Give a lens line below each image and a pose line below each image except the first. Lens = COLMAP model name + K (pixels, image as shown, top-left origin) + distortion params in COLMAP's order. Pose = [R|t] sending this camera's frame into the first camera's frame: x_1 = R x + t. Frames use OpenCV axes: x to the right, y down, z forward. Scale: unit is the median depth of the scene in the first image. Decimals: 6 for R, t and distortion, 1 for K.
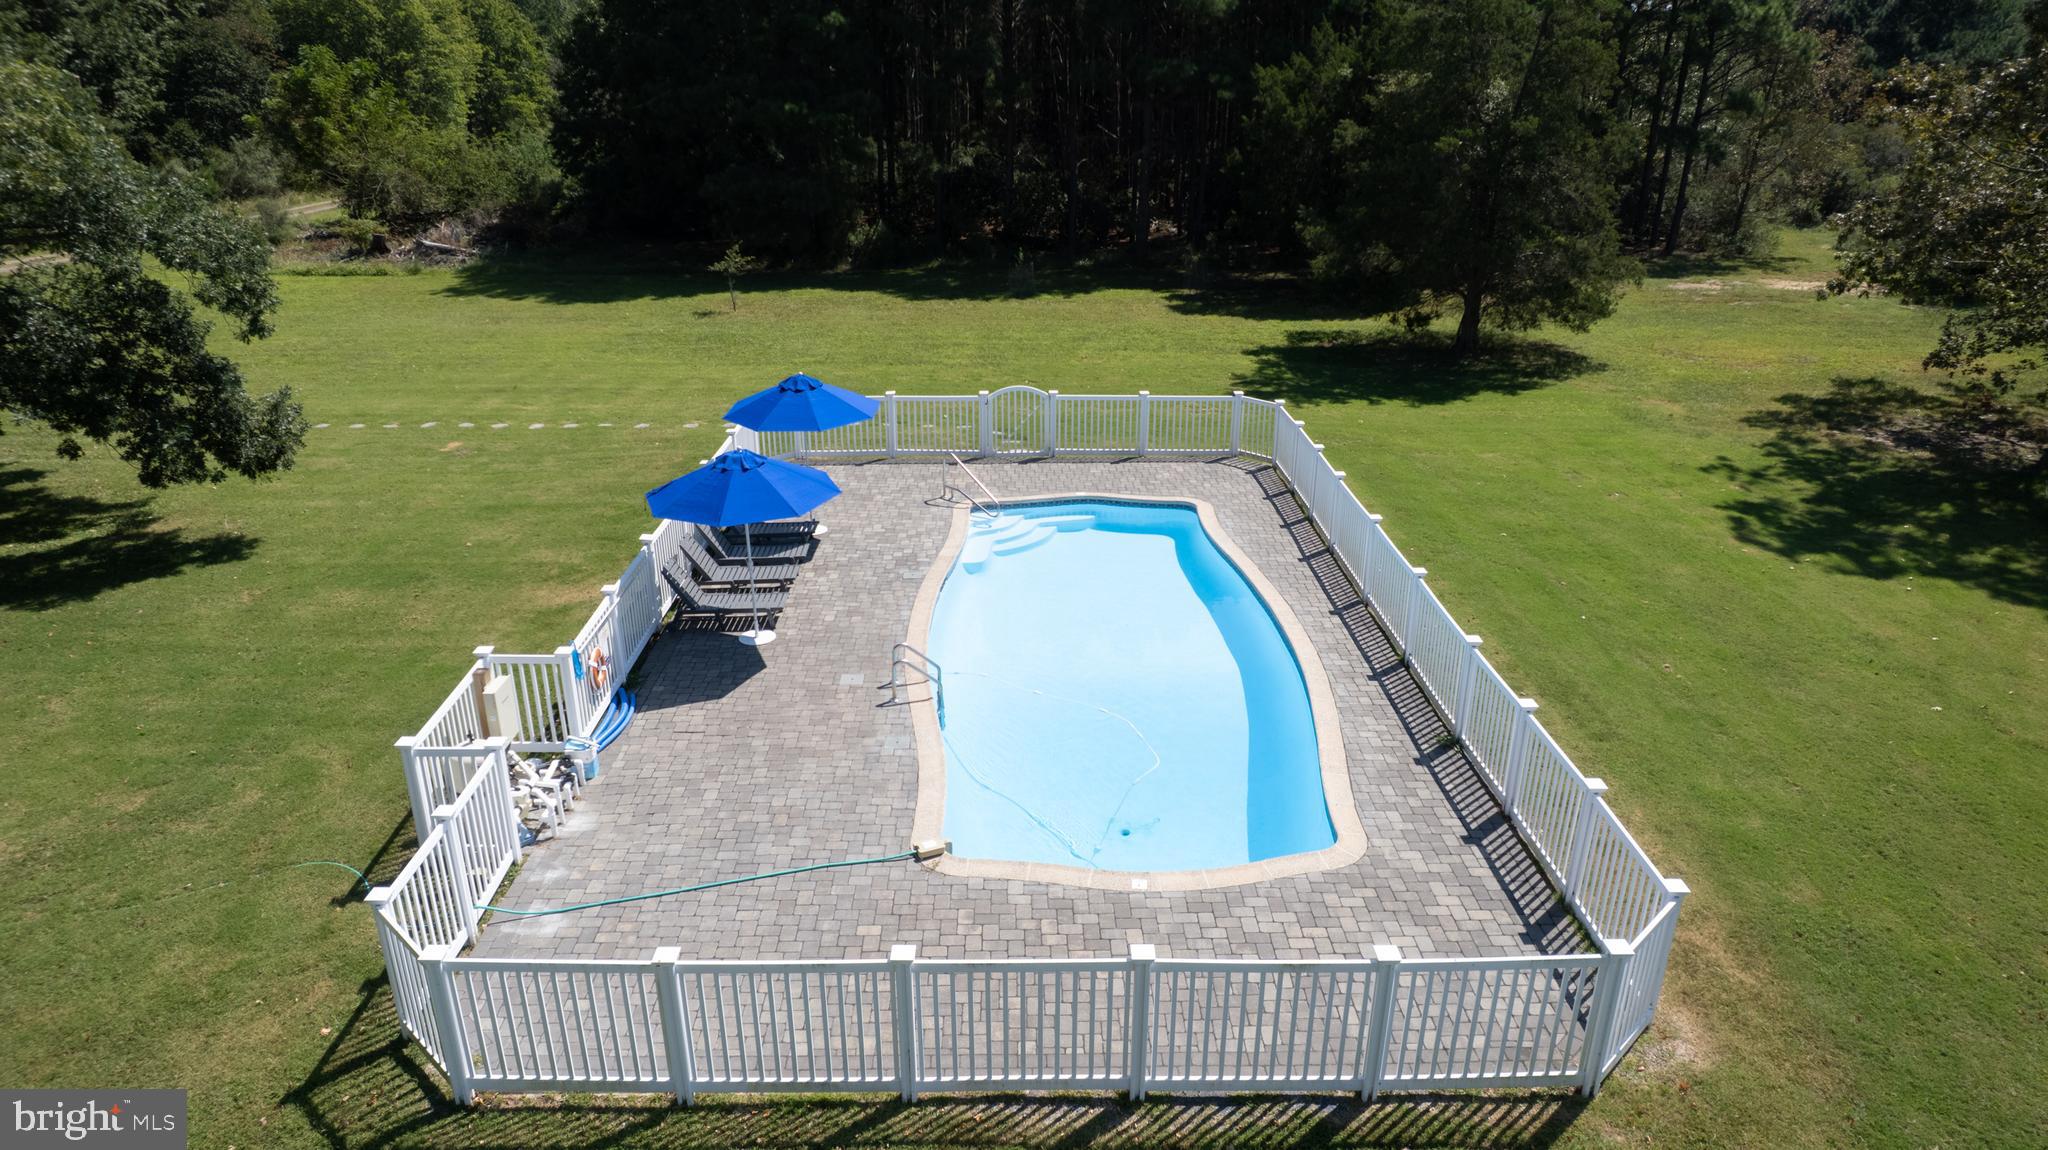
lens RADIAL K [[1295.1, 0, 1024.0], [0, 1295.1, 575.0], [0, 0, 1]] dist [-0.034805, 0.002643]
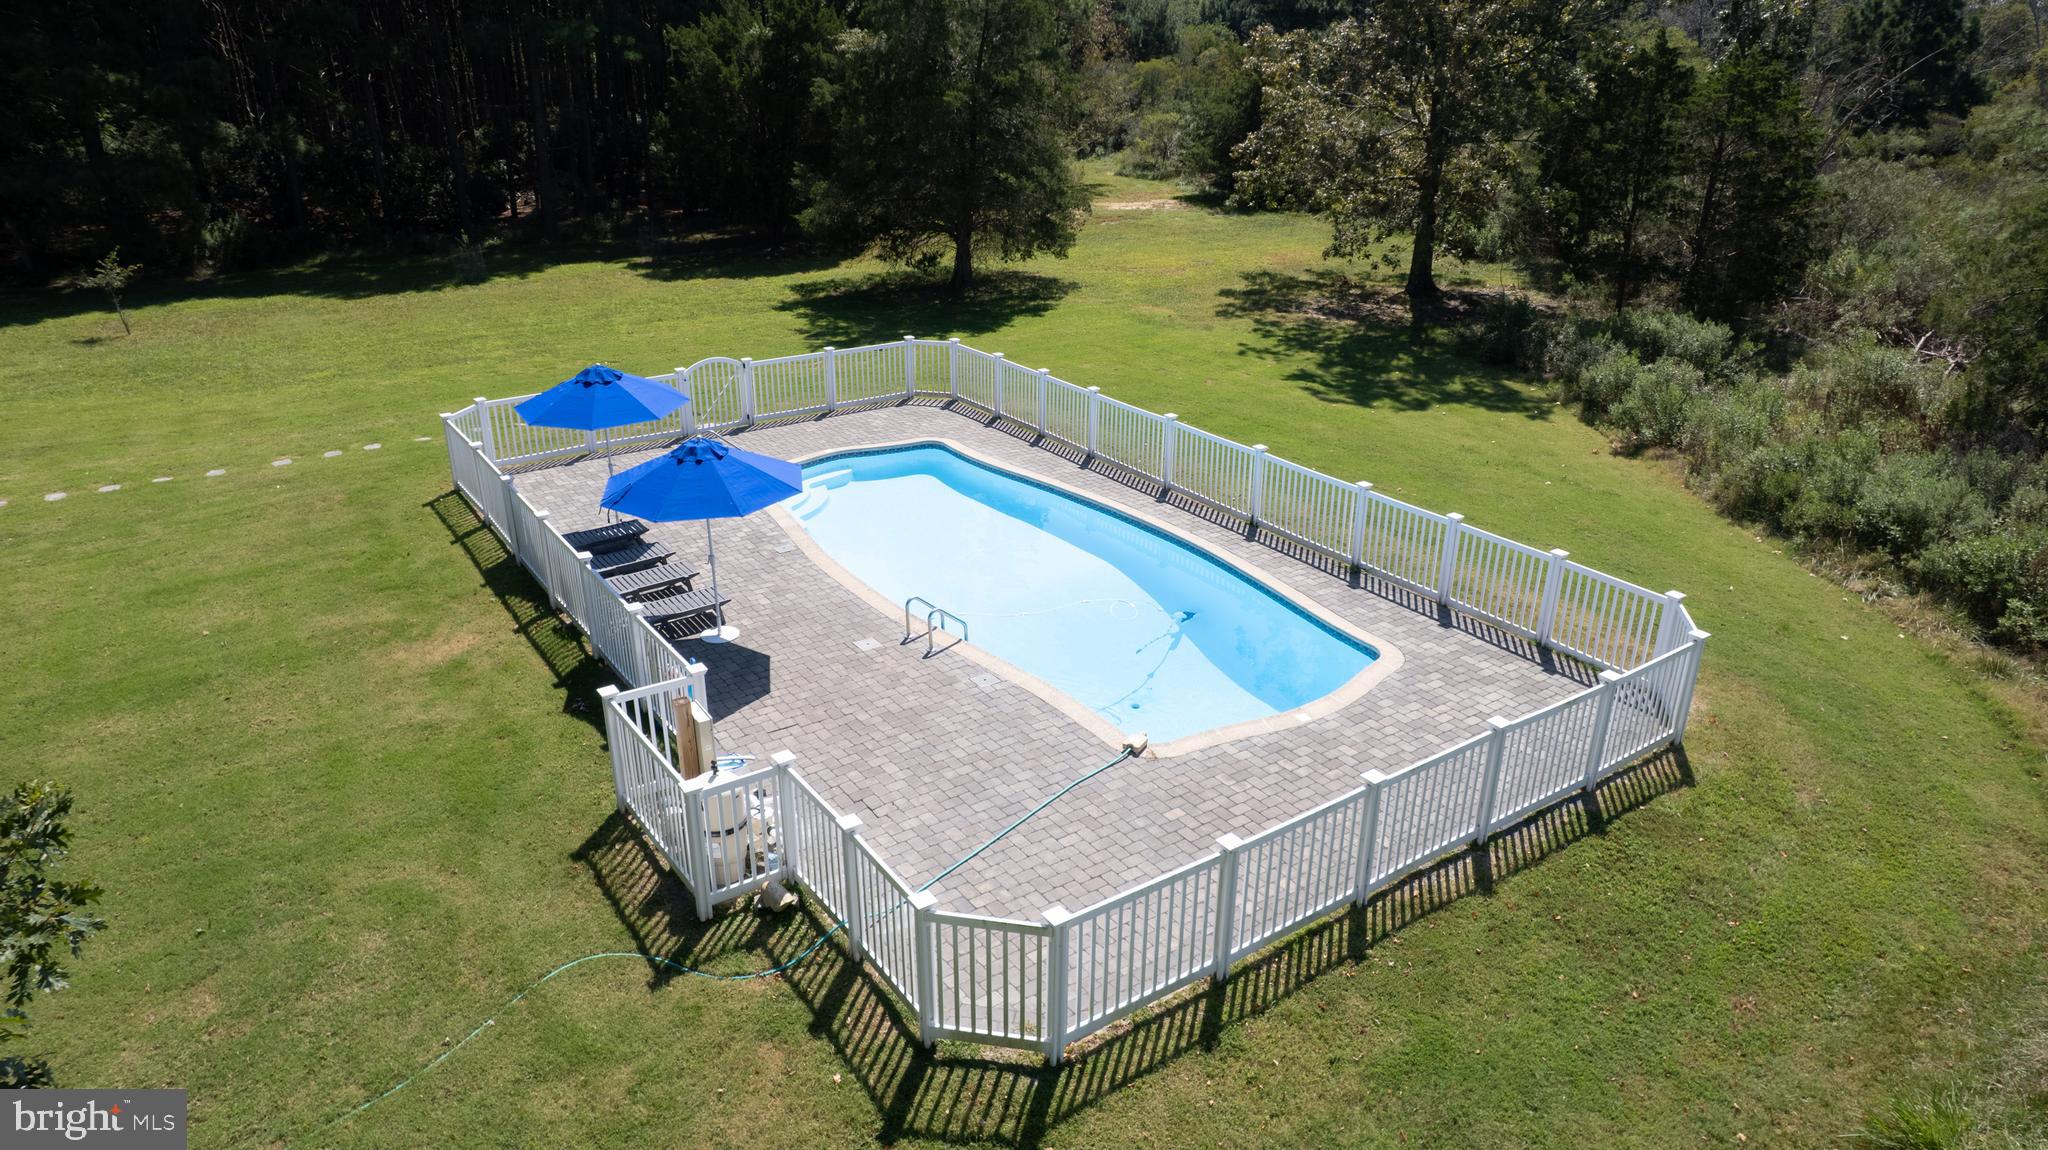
lens RADIAL K [[1306.7, 0, 1024.0], [0, 1306.7, 575.0], [0, 0, 1]] dist [-0.077163, 0.068583]
pose [[0.830365, -0.212952, 0.514922, -0.351061], [0.198482, 0.976517, 0.083778, -0.021239], [-0.520671, 0.032637, 0.853133, 0.046008]]
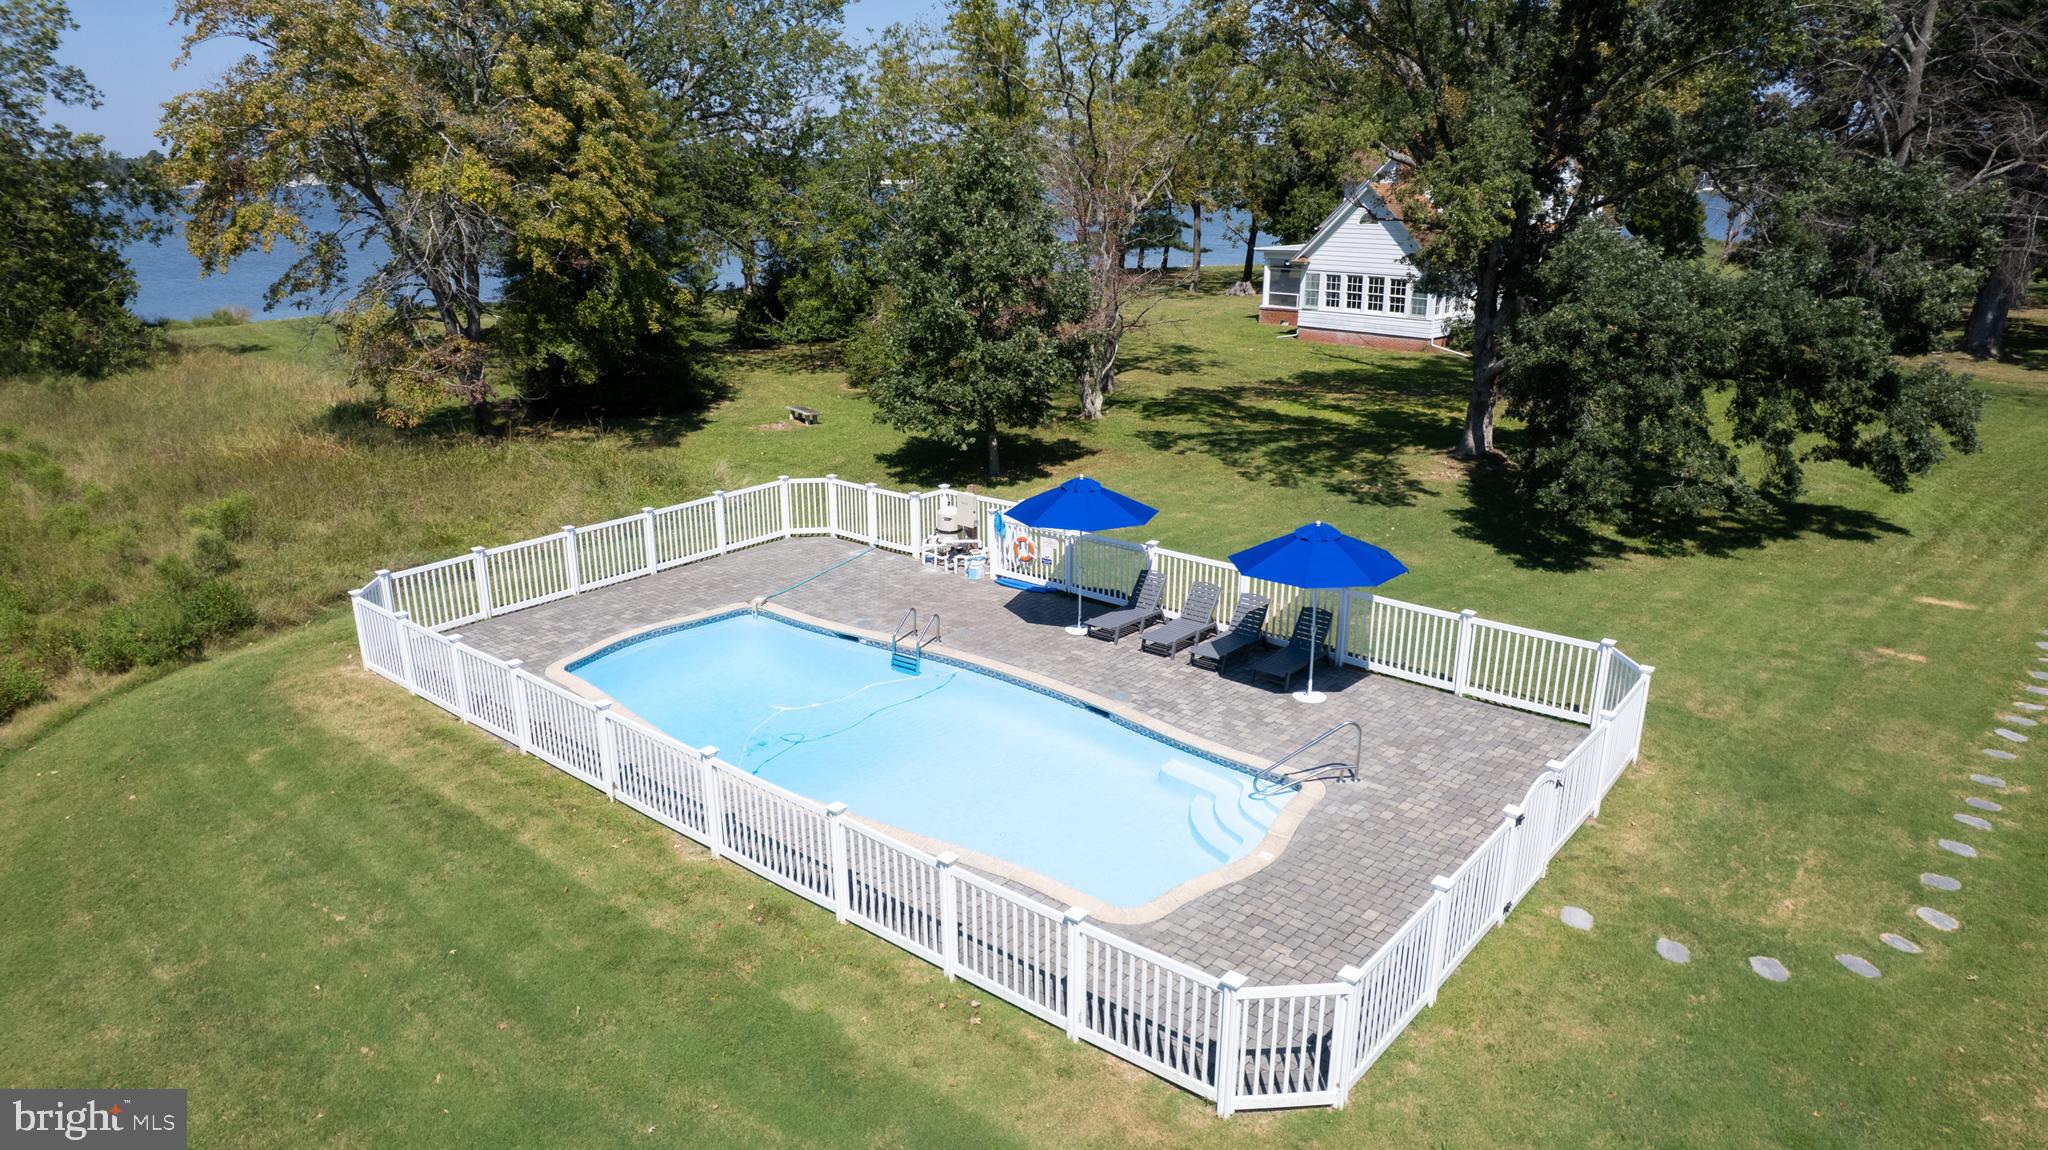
lens RADIAL K [[1306.7, 0, 1024.0], [0, 1306.7, 575.0], [0, 0, 1]] dist [-0.077163, 0.068583]
pose [[-0.646123, 0.234763, -0.726231, 0.510481], [-0.274239, 0.816564, 0.507953, -0.432612], [0.712263, 0.527360, -0.463220, 1.056237]]
